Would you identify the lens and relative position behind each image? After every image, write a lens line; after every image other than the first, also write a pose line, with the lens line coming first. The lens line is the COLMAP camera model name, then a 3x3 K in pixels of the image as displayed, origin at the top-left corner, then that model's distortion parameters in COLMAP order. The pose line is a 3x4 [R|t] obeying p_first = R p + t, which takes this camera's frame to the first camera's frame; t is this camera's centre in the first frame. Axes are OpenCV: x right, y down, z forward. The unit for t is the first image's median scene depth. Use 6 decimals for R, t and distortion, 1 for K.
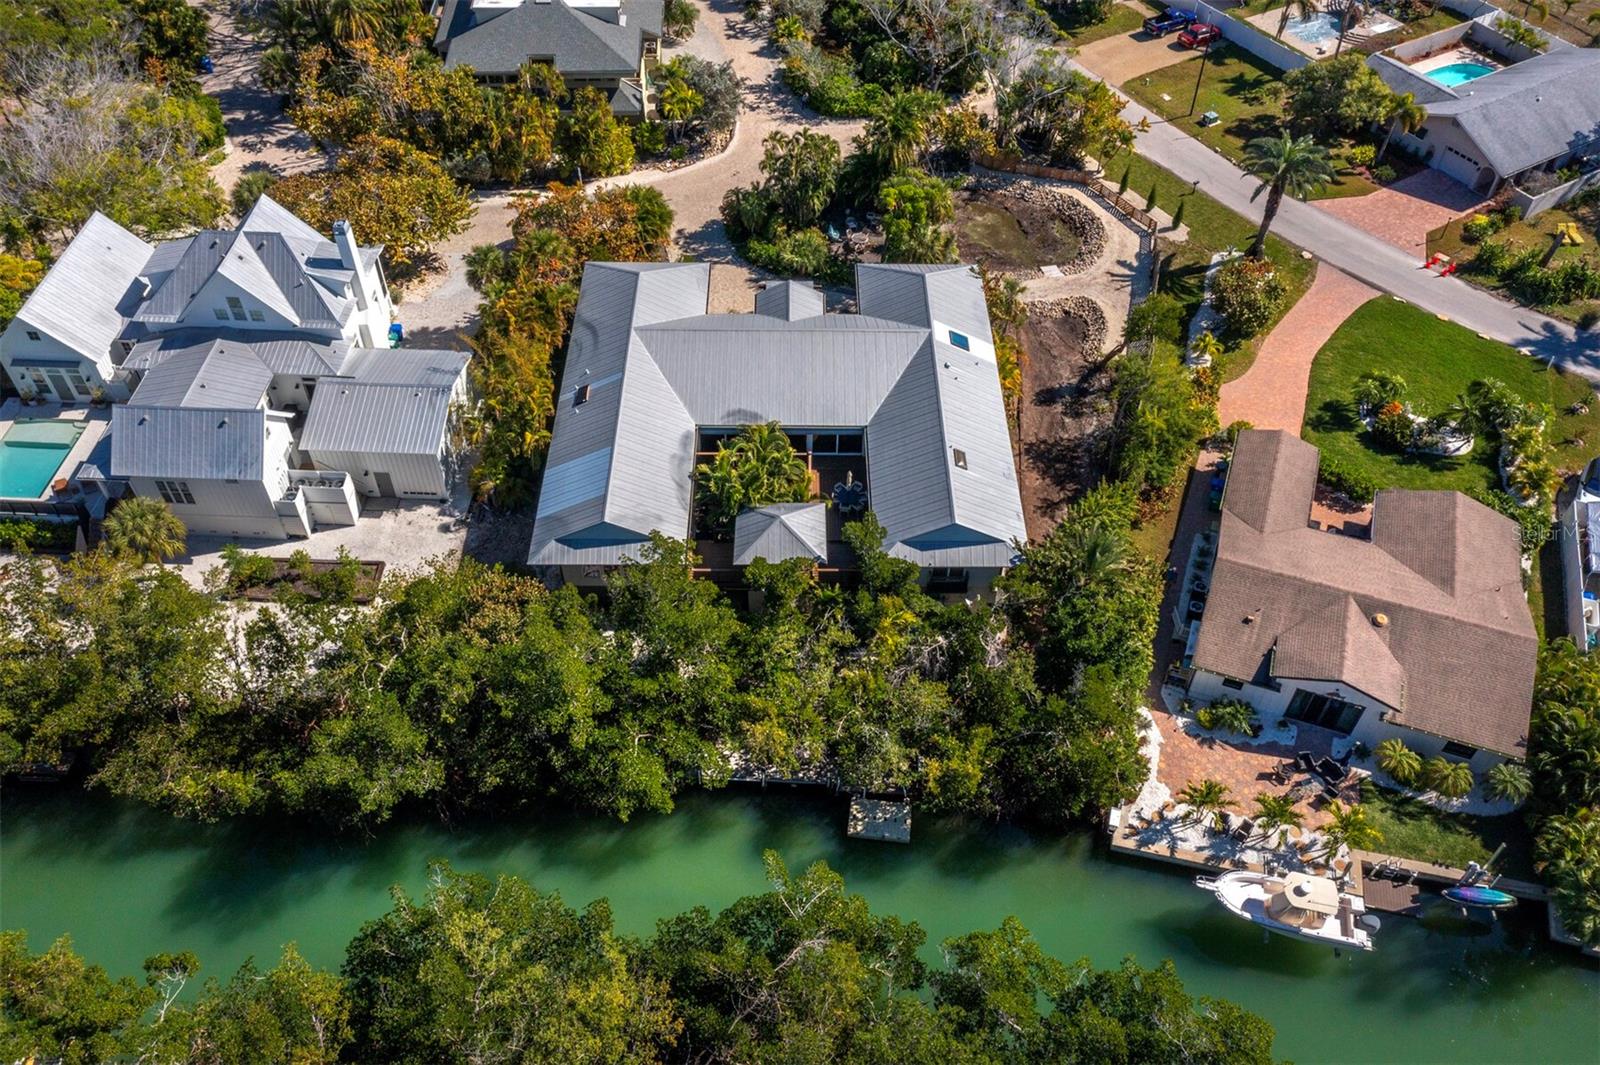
lens RADIAL K [[1282.7, 0, 793.5], [0, 1282.7, 529.4], [0, 0, 1]] dist [0.006882, 0.013716]
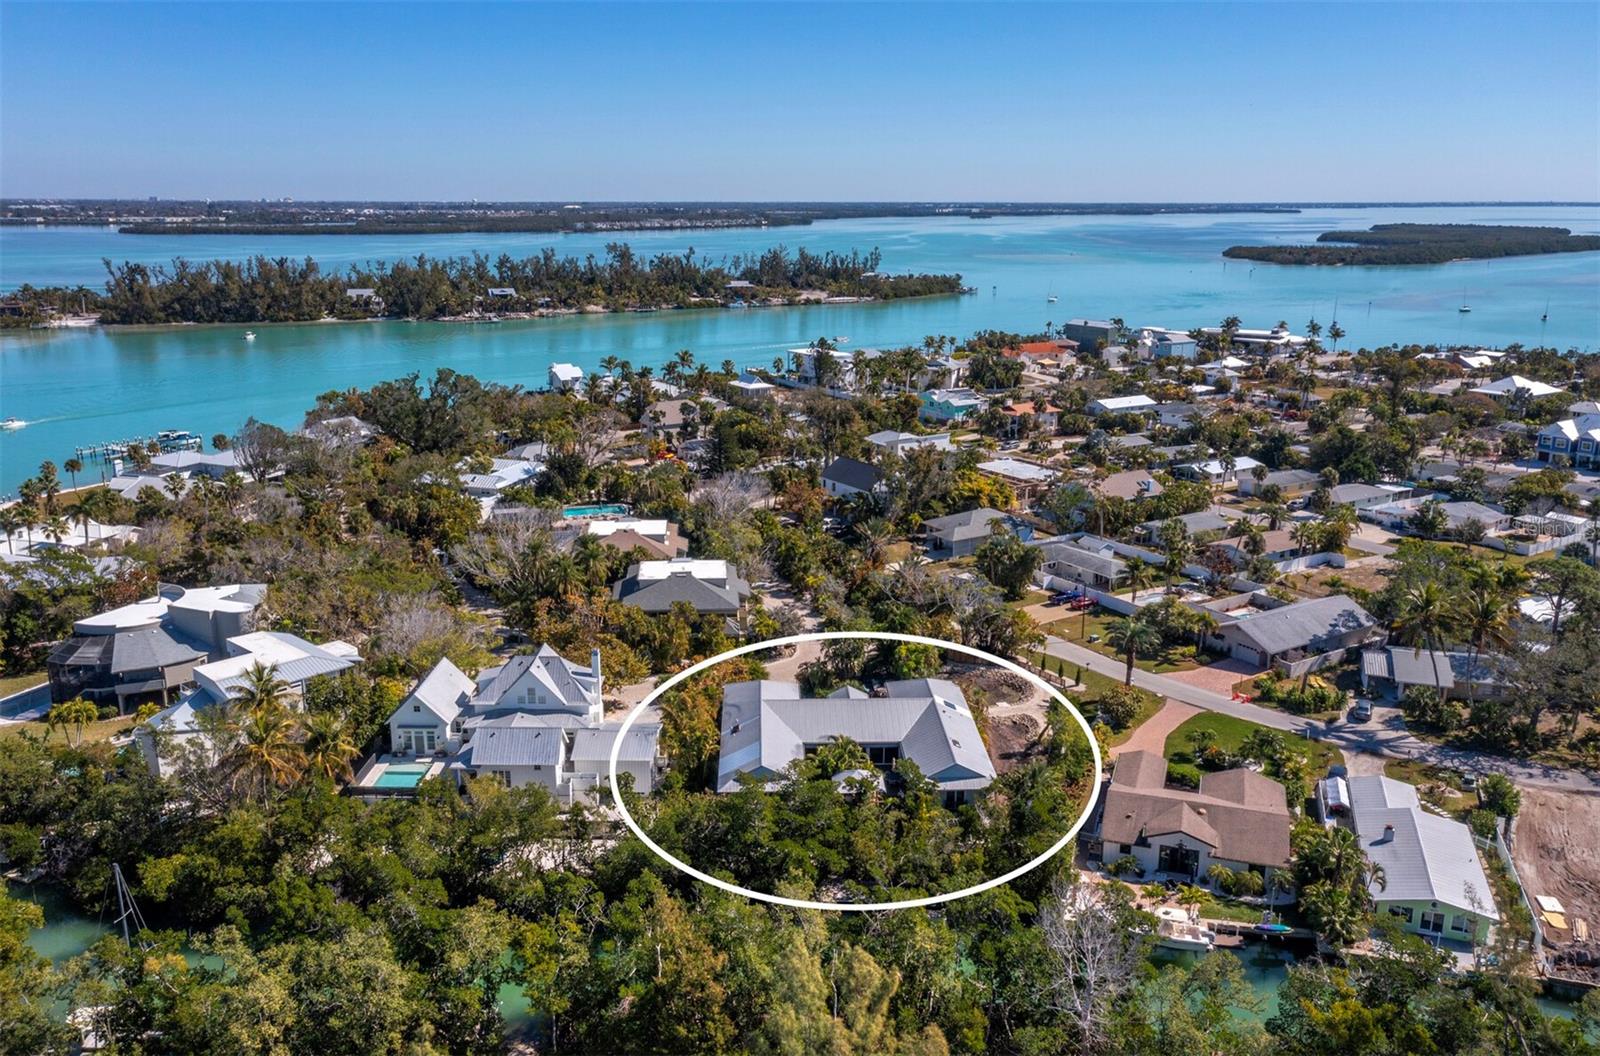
lens RADIAL K [[1282.7, 0, 802.5], [0, 1282.7, 527.7], [0, 0, 1]] dist [0.006882, 0.013716]
pose [[0.999438, -0.014973, 0.030008, -0.101887], [0.028600, 0.847827, -0.529501, 0.485876], [-0.017513, 0.530061, 0.847779, -0.509834]]
